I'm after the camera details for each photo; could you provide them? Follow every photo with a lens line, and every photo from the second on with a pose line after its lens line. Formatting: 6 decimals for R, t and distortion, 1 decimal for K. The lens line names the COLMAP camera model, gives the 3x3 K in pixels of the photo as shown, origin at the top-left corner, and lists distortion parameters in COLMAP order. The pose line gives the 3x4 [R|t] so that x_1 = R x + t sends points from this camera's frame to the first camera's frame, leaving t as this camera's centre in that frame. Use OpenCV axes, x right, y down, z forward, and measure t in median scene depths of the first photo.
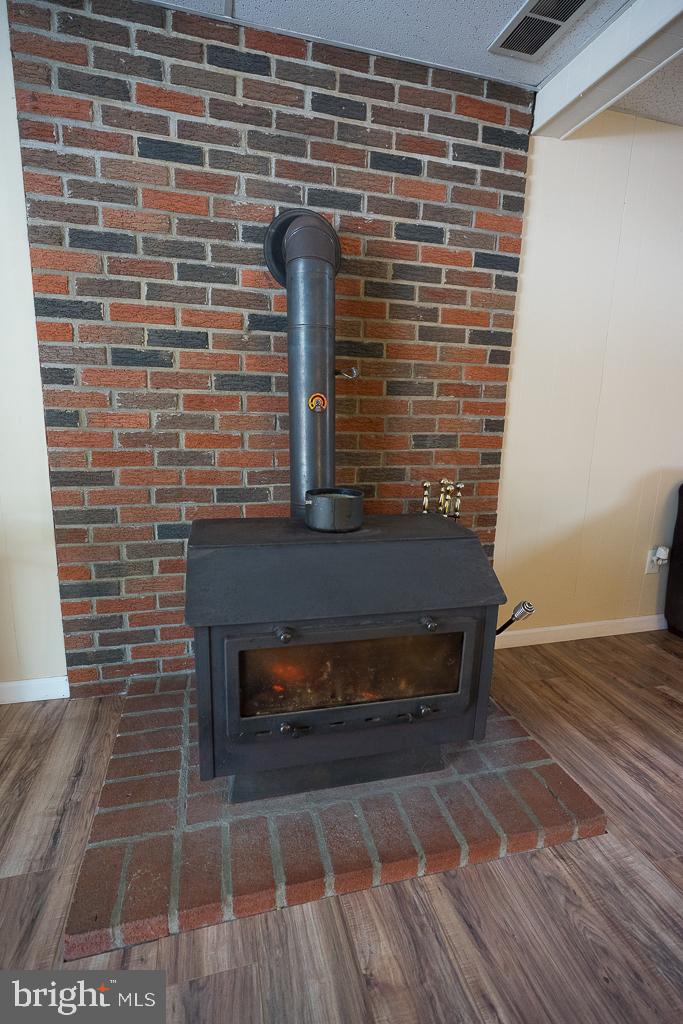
lens RADIAL K [[502.9, 0, 340.6], [0, 502.9, 510.6], [0, 0, 1]] dist [-0.006651, 0.003770]
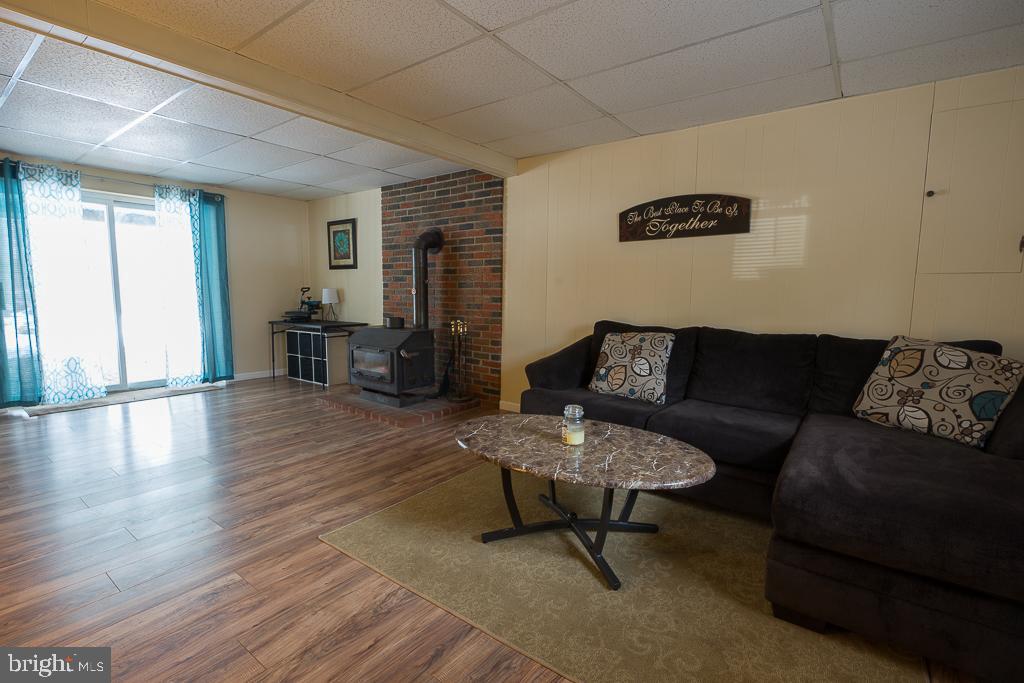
lens RADIAL K [[468.6, 0, 505.6], [0, 468.6, 340.6], [0, 0, 1]] dist [-0.017375, 0.003930]
pose [[0.607808, 0.060227, -0.791797, 2.329288], [-0.161907, 0.985573, -0.049319, 0.122959], [0.777403, 0.158173, 0.608791, -0.239873]]
